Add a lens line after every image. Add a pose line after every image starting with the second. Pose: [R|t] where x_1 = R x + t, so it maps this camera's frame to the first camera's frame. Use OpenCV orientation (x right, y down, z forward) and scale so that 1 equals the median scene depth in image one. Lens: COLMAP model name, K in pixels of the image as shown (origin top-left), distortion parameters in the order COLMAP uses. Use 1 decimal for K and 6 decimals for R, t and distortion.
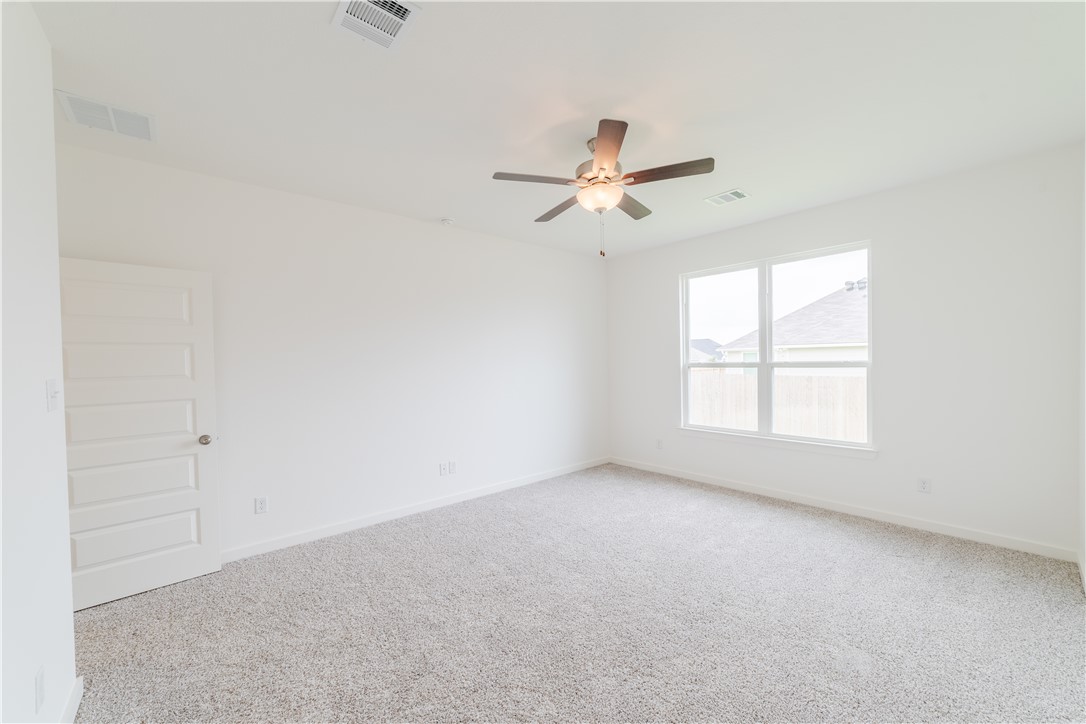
lens RADIAL K [[420.6, 0, 539.4], [0, 420.6, 367.8], [0, 0, 1]] dist [-0.023157, 0.008279]
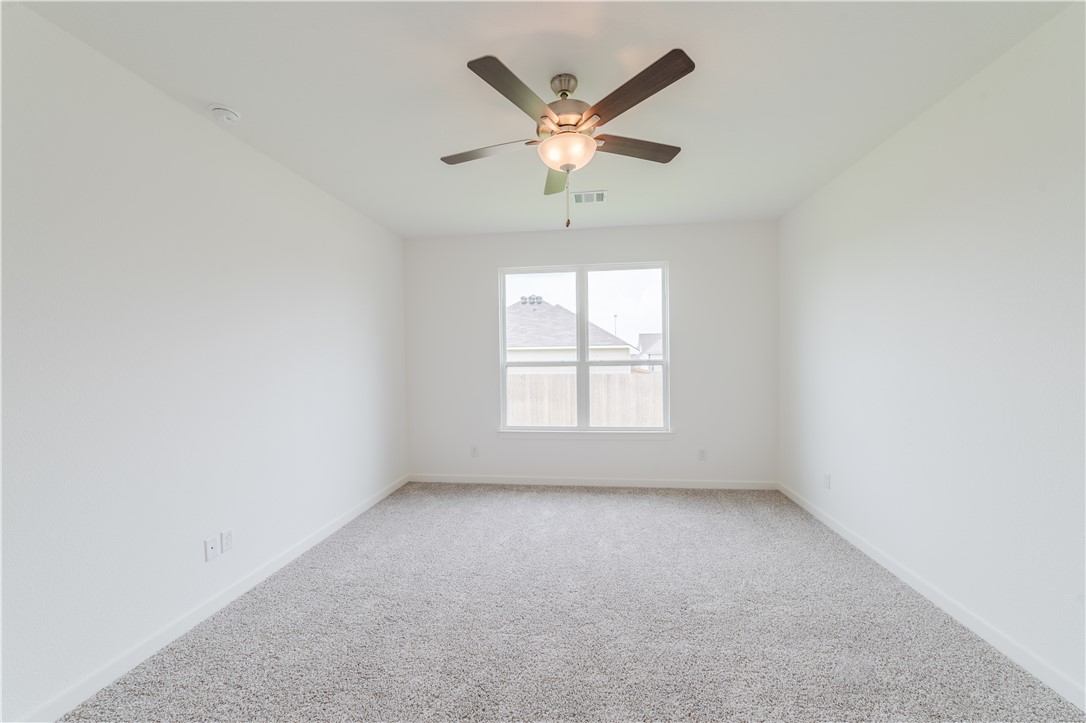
lens RADIAL K [[420.6, 0, 539.4], [0, 420.6, 367.3], [0, 0, 1]] dist [-0.023157, 0.008279]
pose [[0.745500, -0.009067, 0.666444, -0.257202], [0.011504, 0.999934, 0.000735, 0.000119], [-0.666407, 0.007119, 0.745554, 0.269064]]
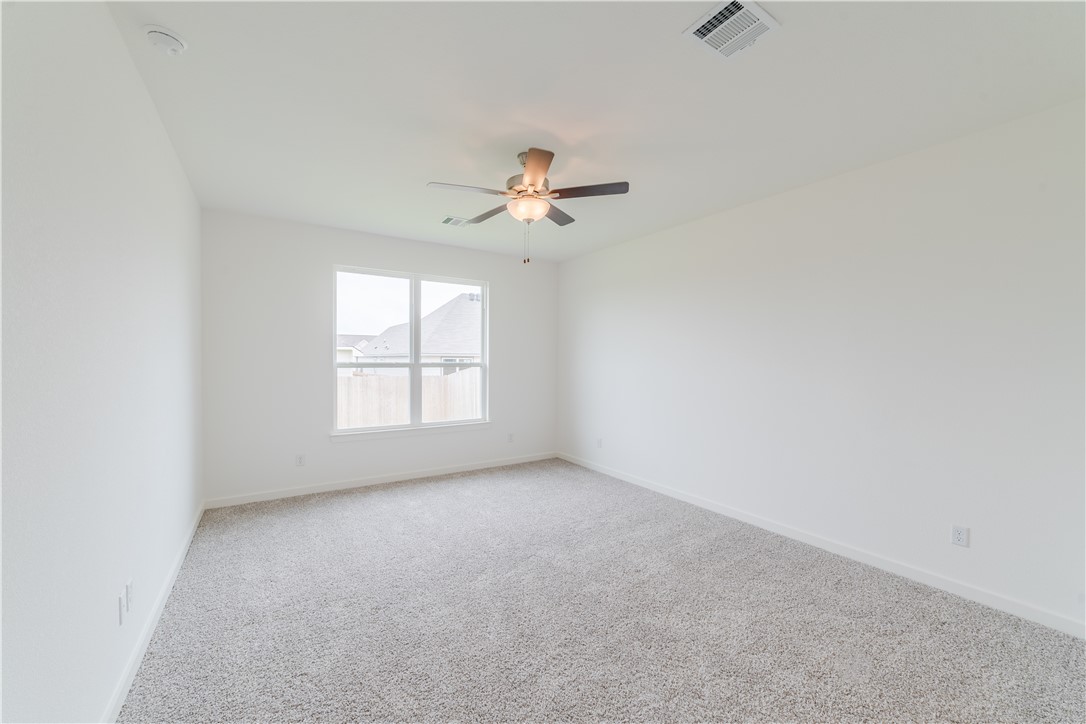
lens RADIAL K [[420.6, 0, 539.4], [0, 420.6, 367.8], [0, 0, 1]] dist [-0.023157, 0.008279]
pose [[0.137642, -0.002538, 0.990479, -0.556056], [0.007721, 0.999969, 0.001490, 0.001304], [-0.990452, 0.007442, 0.137658, 0.496662]]
